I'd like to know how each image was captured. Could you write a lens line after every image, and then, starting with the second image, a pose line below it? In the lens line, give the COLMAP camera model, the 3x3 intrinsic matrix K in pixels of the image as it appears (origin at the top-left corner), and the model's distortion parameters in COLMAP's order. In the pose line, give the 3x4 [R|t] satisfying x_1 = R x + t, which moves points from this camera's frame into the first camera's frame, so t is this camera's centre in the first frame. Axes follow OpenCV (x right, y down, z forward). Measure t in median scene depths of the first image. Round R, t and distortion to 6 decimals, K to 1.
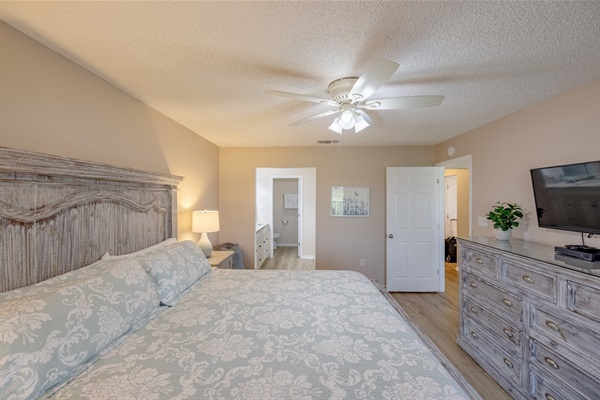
lens RADIAL K [[270.1, 0, 300.0], [0, 270.1, 200.0], [0, 0, 1]] dist [-0.001706, 0.000261]
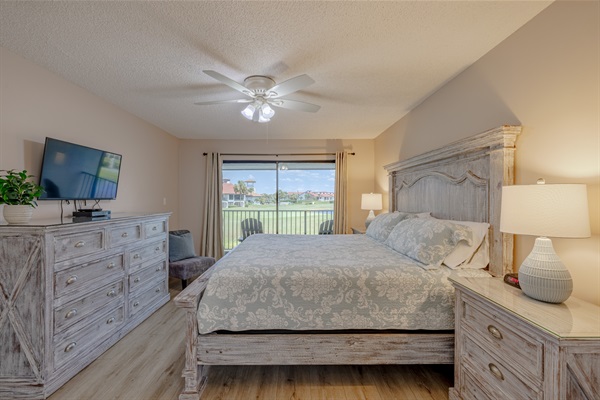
lens RADIAL K [[270.1, 0, 300.0], [0, 270.1, 200.0], [0, 0, 1]] dist [-0.001706, 0.000261]
pose [[-0.999412, 0.003583, -0.034113, 0.026835], [0.002865, 0.999774, 0.021057, 0.078227], [0.034181, 0.020946, -0.999196, 1.876114]]
